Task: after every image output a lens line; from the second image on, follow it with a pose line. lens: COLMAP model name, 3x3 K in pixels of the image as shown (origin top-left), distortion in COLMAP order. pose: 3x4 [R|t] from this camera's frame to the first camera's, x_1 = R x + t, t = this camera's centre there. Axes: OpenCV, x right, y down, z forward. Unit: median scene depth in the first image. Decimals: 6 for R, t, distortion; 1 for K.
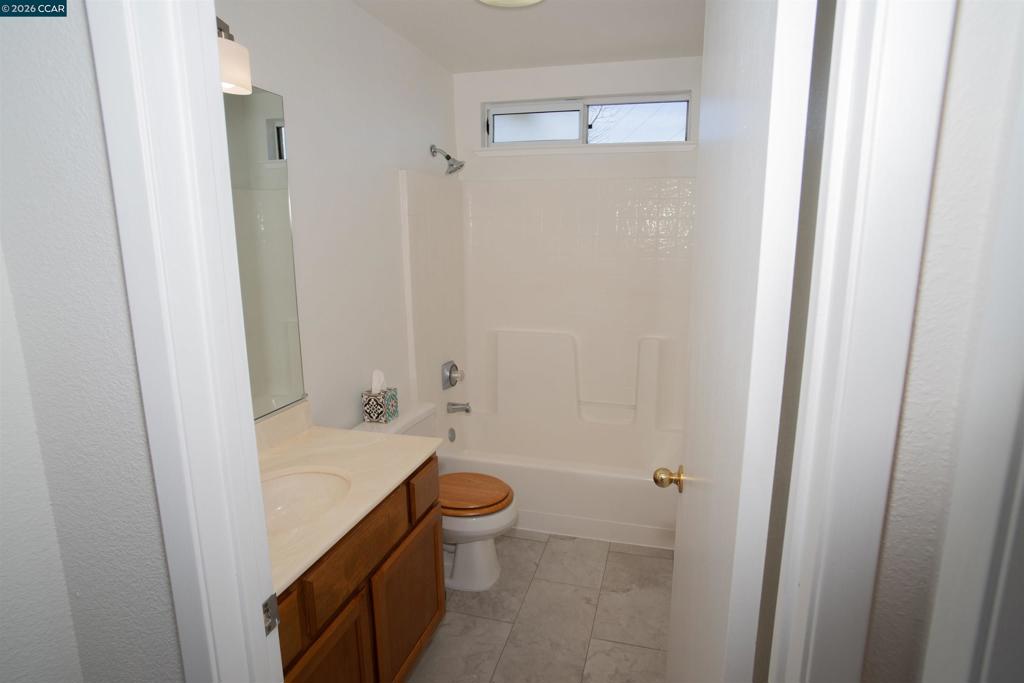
lens RADIAL K [[554.6, 0, 511.5], [0, 554.6, 341.6], [0, 0, 1]] dist [-0.039098, 0.009631]
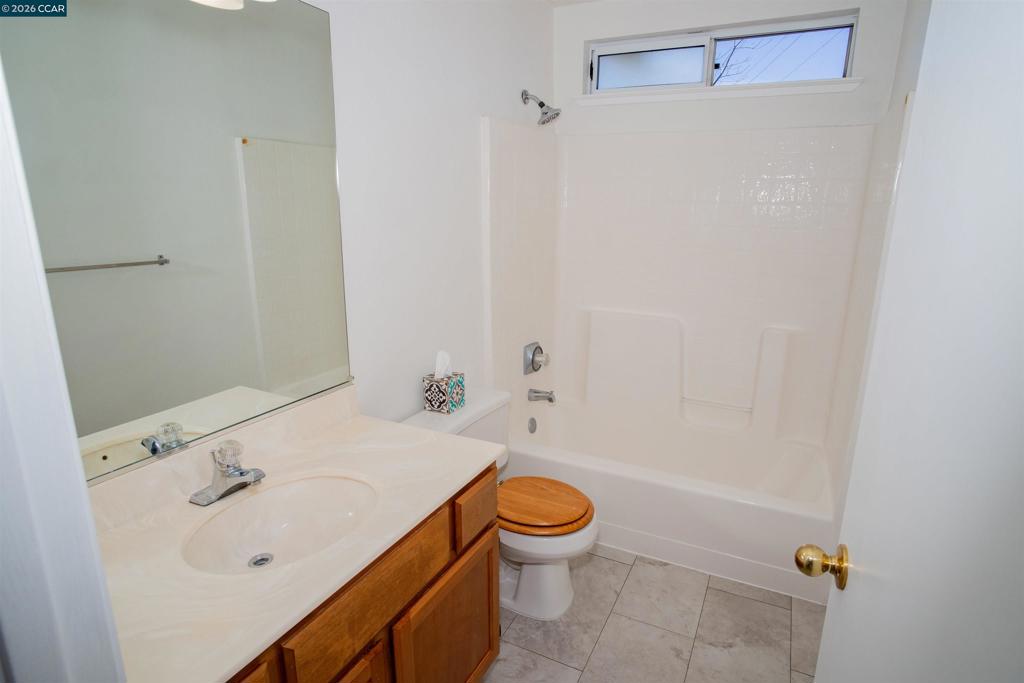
lens RADIAL K [[554.6, 0, 515.5], [0, 554.6, 343.4], [0, 0, 1]] dist [-0.039098, 0.009631]
pose [[0.983335, 0.057014, -0.172634, 0.017342], [-0.048485, 0.997405, 0.053230, -0.012369], [0.175221, -0.043973, 0.983547, 0.185717]]
